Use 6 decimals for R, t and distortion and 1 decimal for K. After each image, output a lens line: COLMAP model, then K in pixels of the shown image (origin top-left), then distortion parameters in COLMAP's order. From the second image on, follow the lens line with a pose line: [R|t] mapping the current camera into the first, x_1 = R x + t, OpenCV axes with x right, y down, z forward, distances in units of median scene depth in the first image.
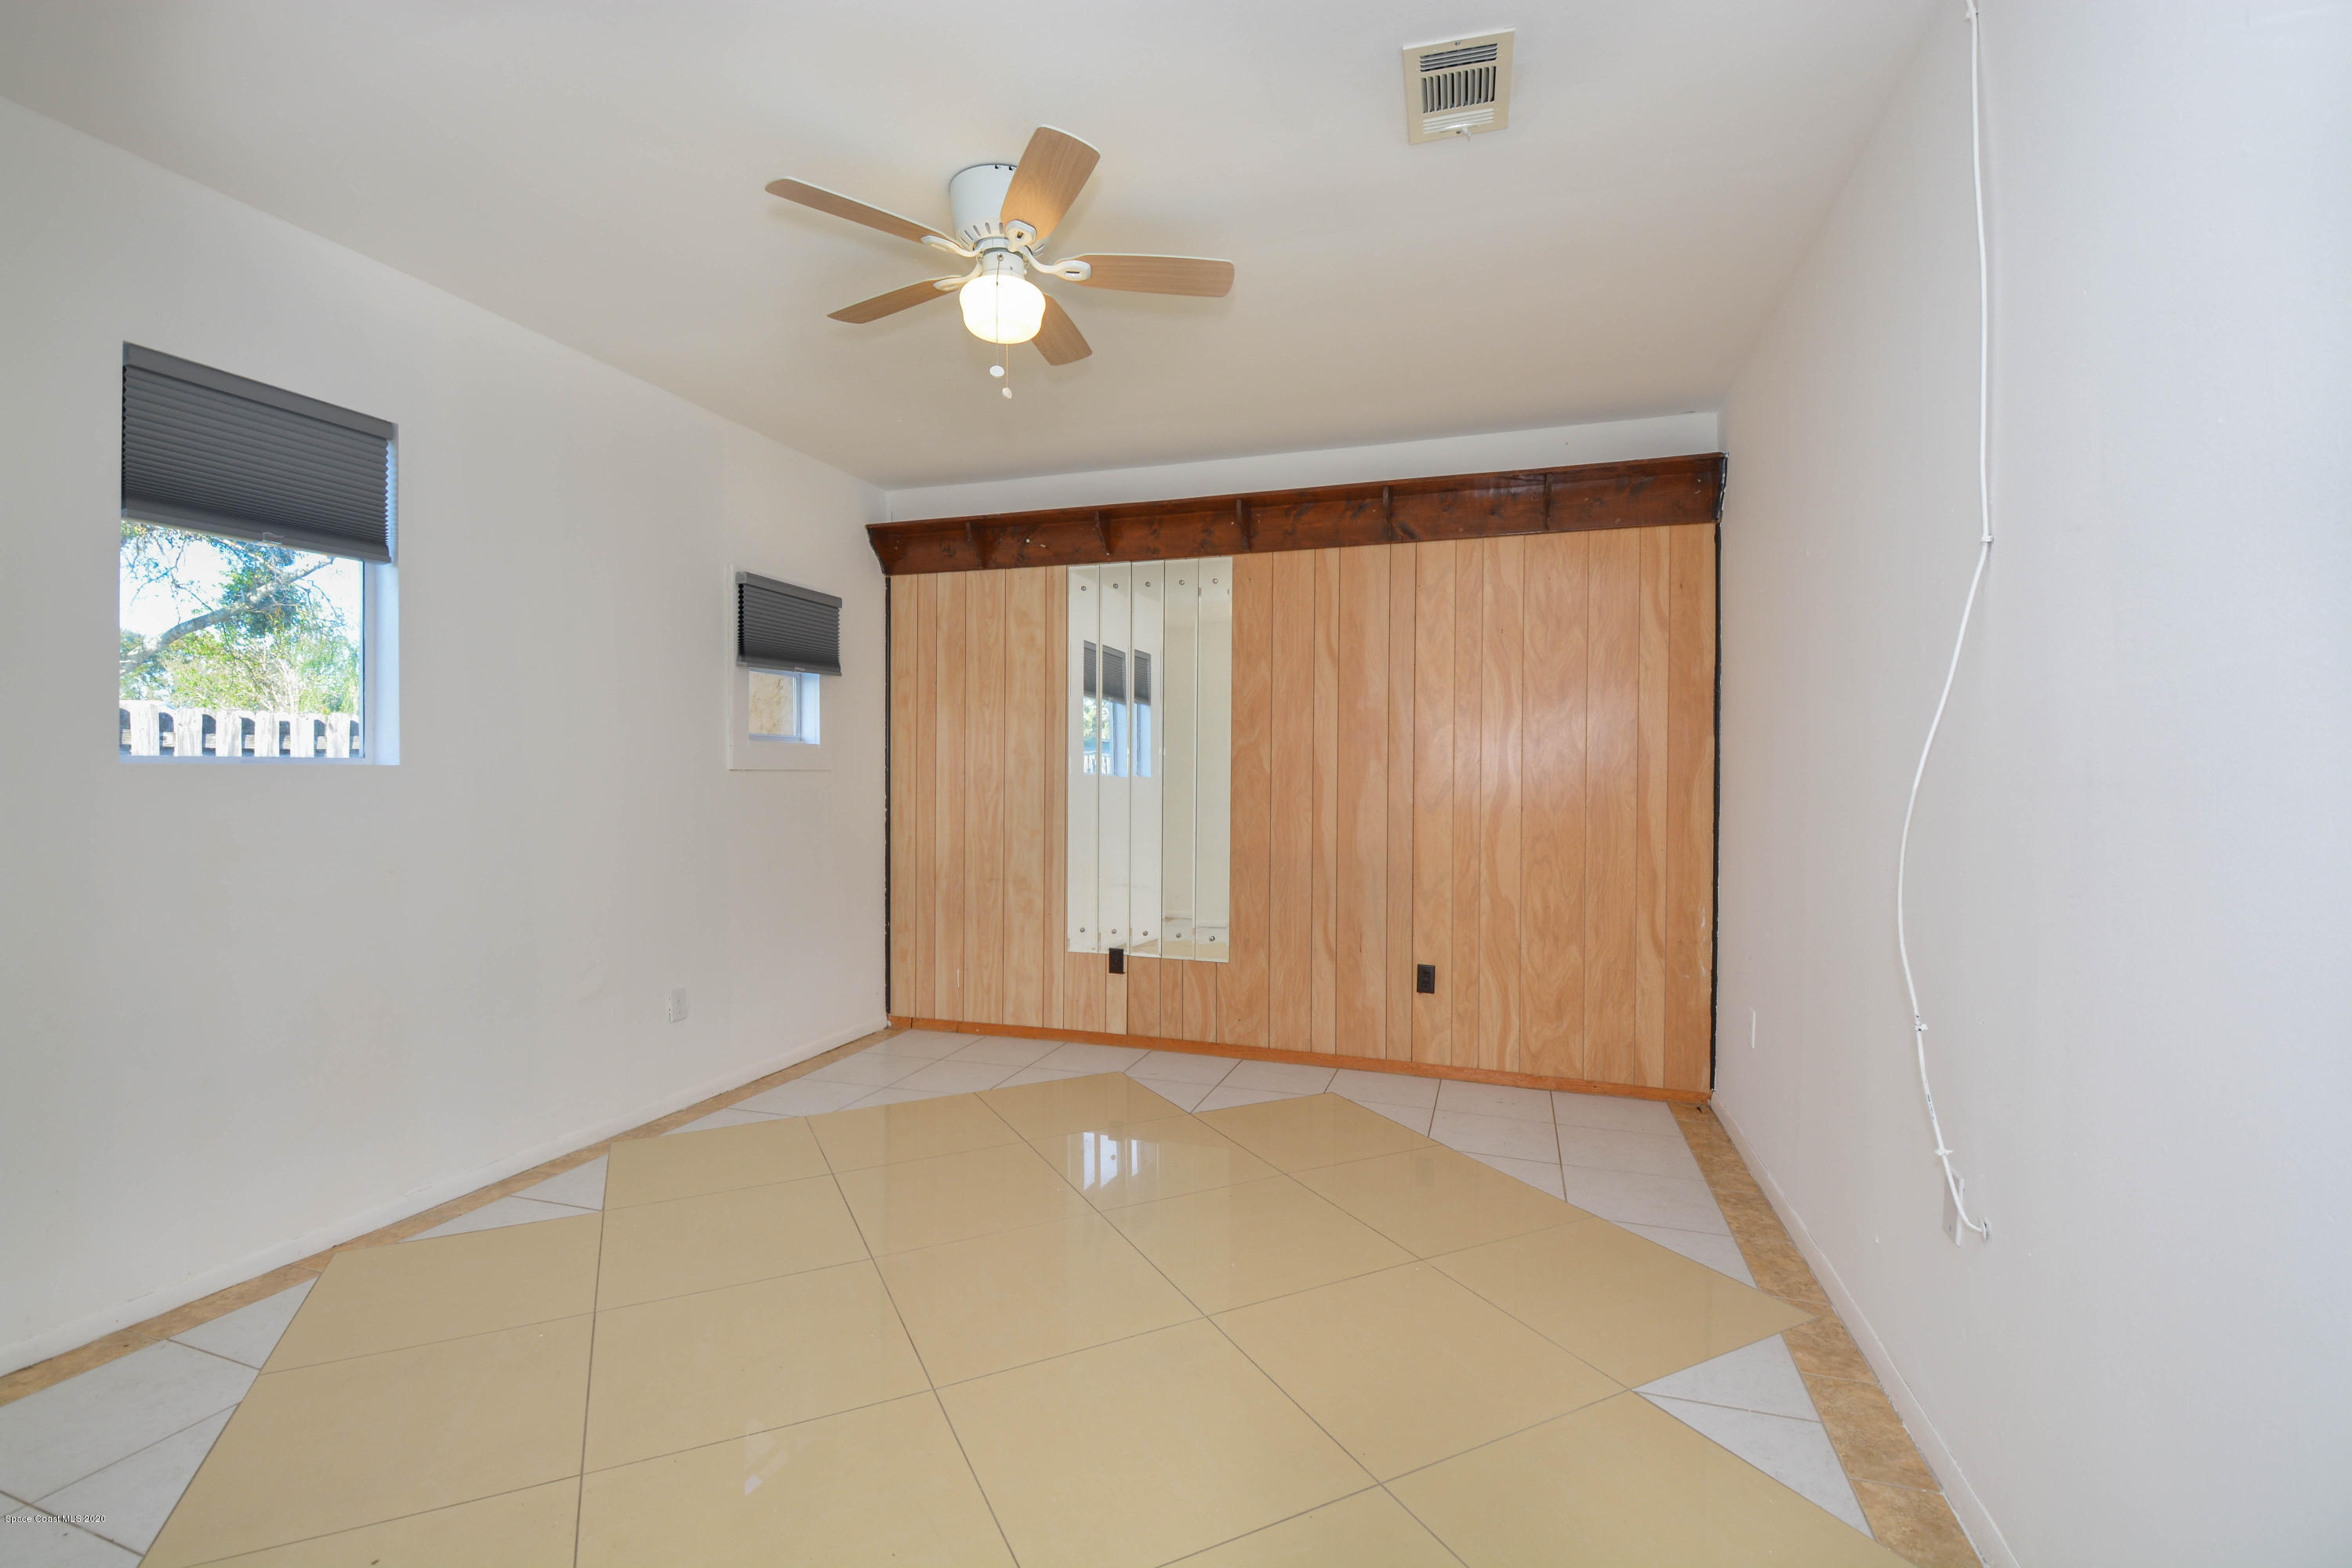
lens RADIAL K [[1033.9, 0, 1159.9], [0, 1033.9, 783.0], [0, 0, 1]] dist [0.003609, -0.017464]
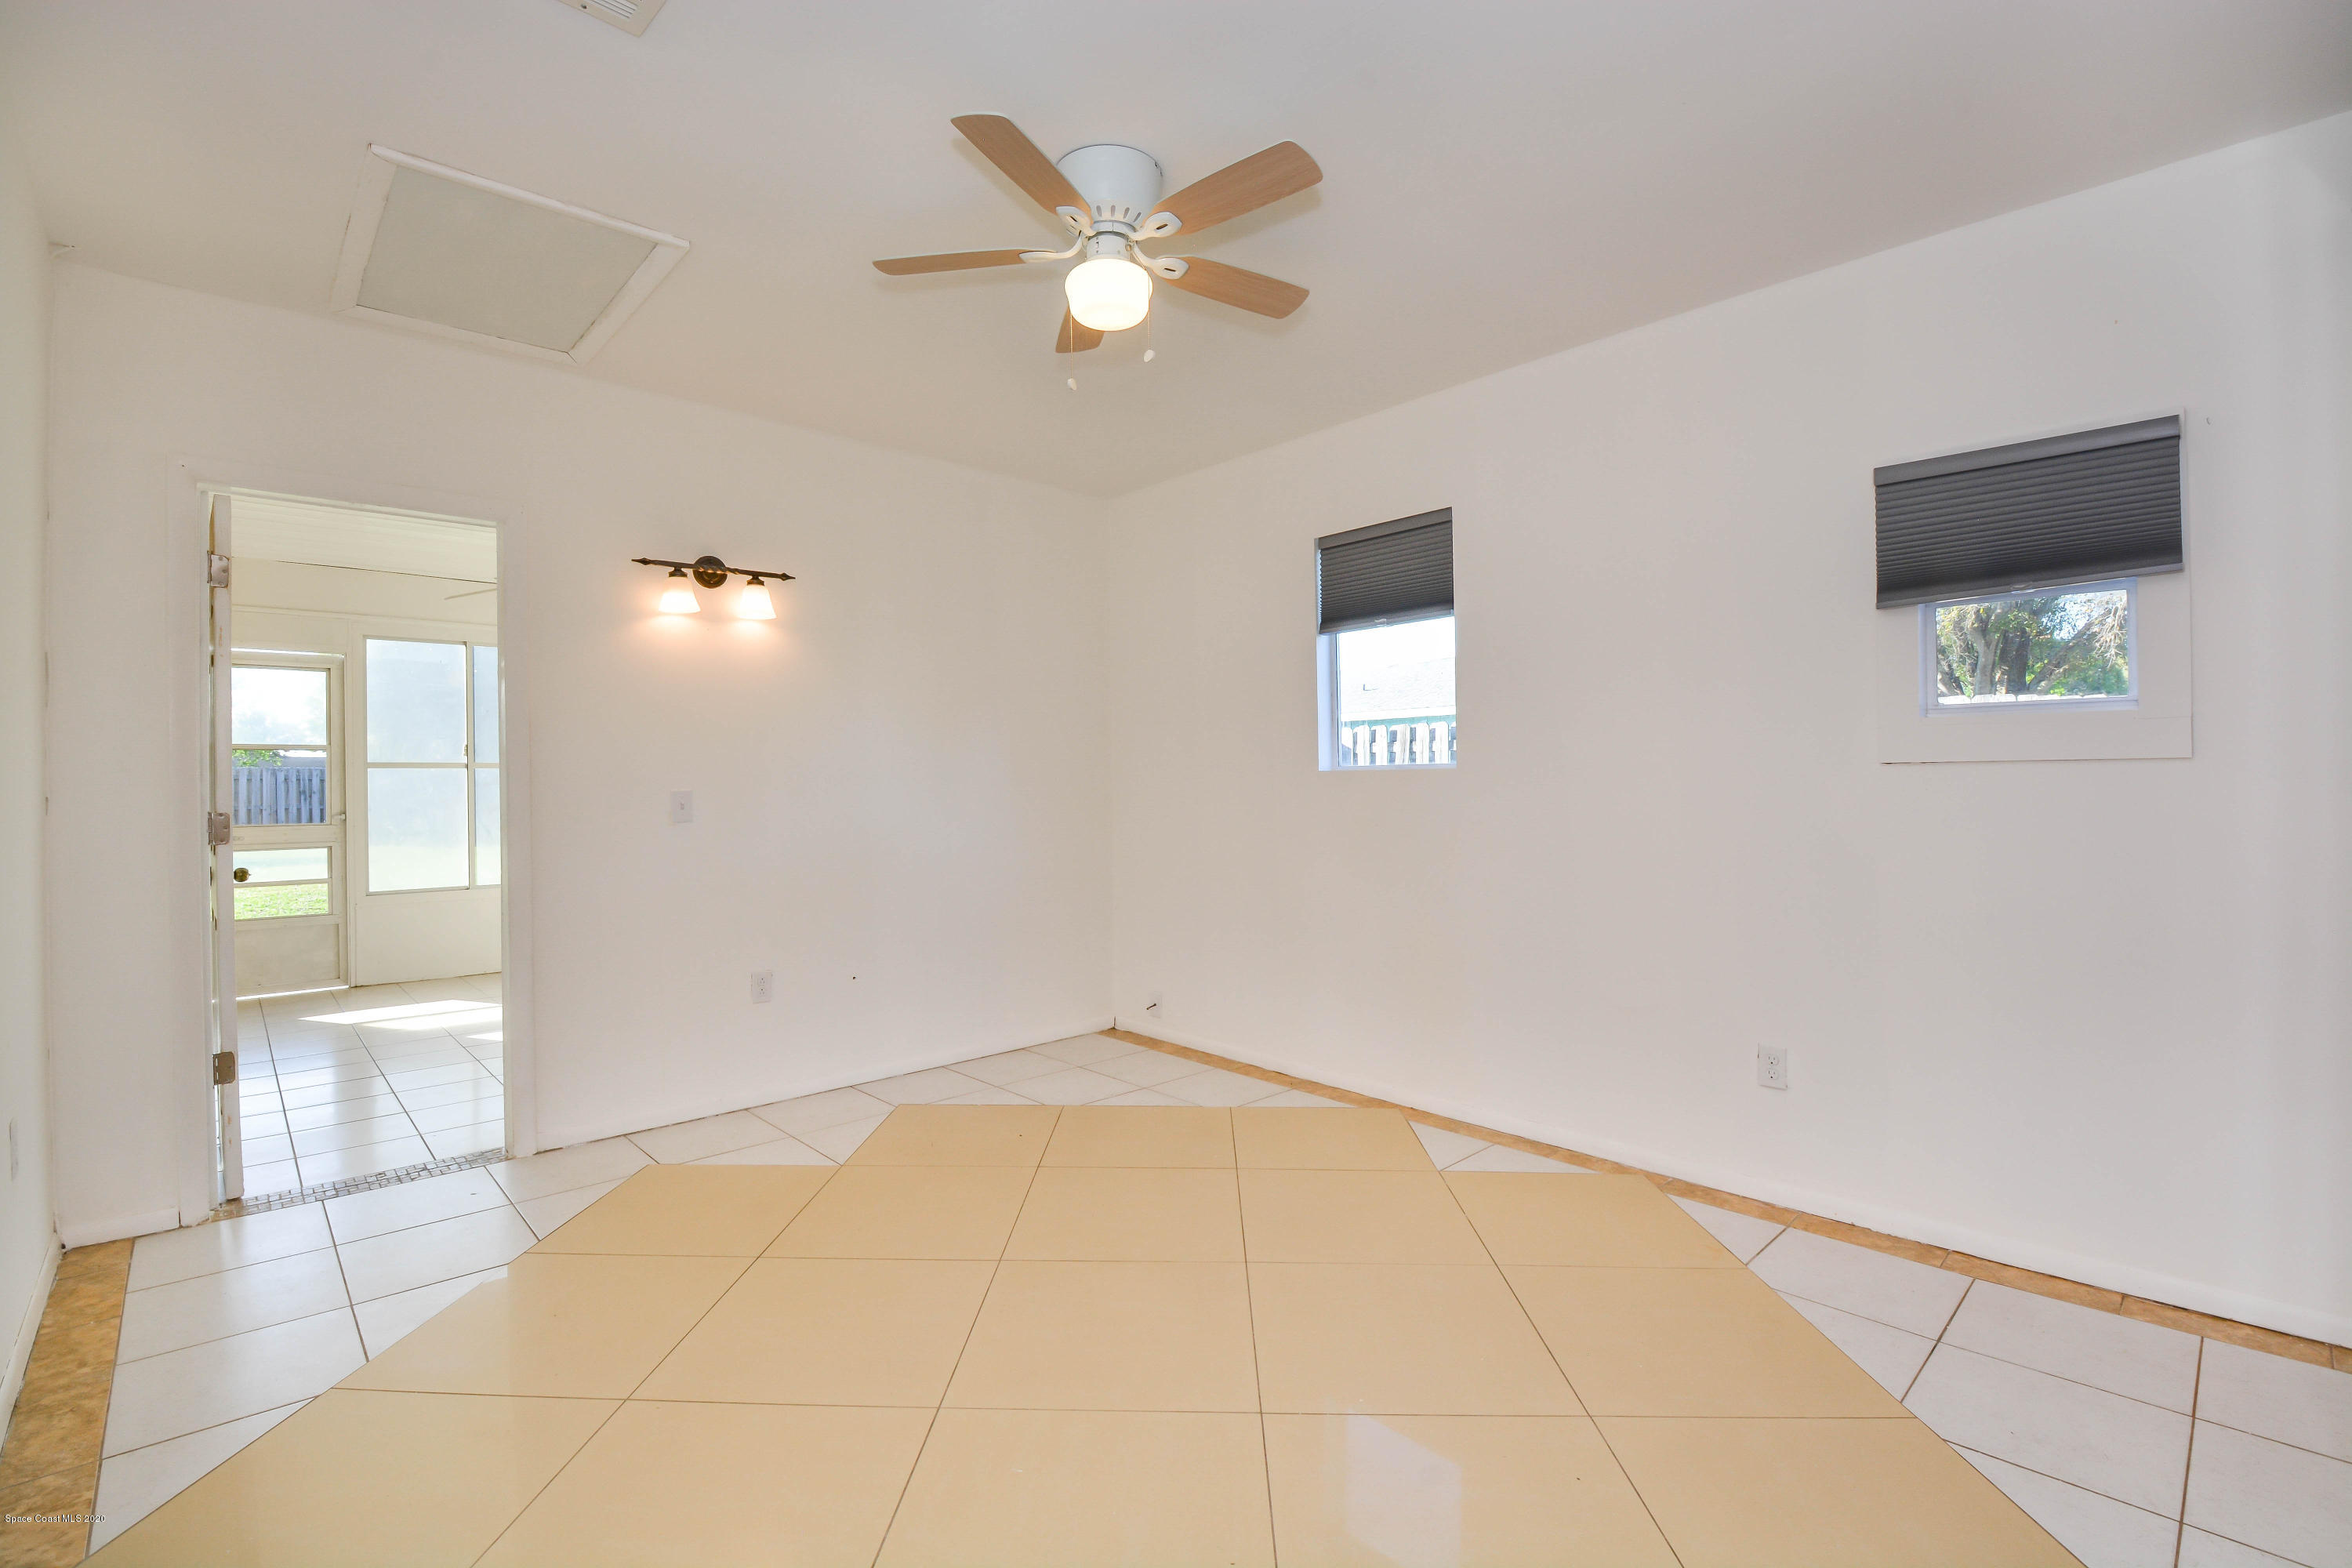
lens RADIAL K [[1033.9, 0, 1159.9], [0, 1033.9, 783.0], [0, 0, 1]] dist [0.003609, -0.017464]
pose [[-0.467716, -0.000472, -0.883879, 0.598716], [-0.001640, 0.999999, 0.000334, 0.003309], [0.883878, 0.001606, -0.467716, 1.331122]]
